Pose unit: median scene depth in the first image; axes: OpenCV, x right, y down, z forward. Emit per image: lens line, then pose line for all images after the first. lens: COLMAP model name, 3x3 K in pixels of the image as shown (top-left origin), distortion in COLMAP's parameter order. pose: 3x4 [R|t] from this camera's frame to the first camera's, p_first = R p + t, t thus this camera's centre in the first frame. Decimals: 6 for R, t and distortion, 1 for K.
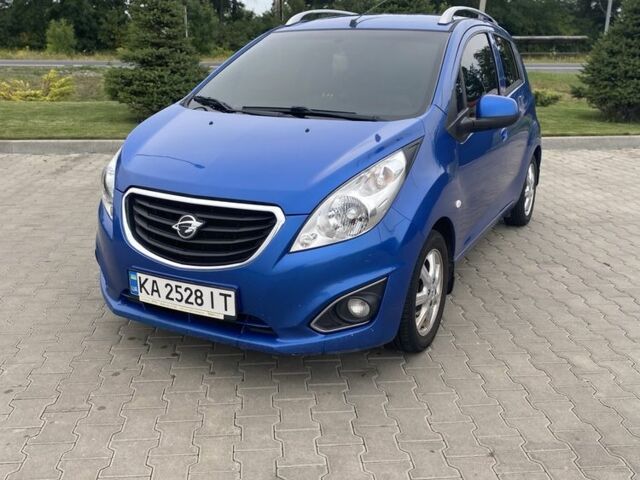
lens RADIAL K [[632.8, 0, 320.0], [0, 632.8, 240.0], [0, 0, 1]] dist [0.127055, -0.365390]
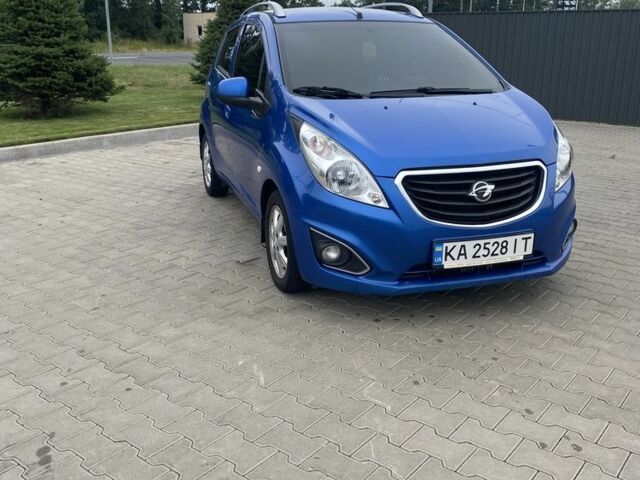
lens RADIAL K [[632.8, 0, 320.0], [0, 632.8, 240.0], [0, 0, 1]] dist [0.127055, -0.365390]
pose [[0.700773, -0.217248, 0.679500, -1.220475], [0.208046, 0.973334, 0.096634, -0.108348], [-0.682374, 0.073649, 0.727284, 0.360454]]
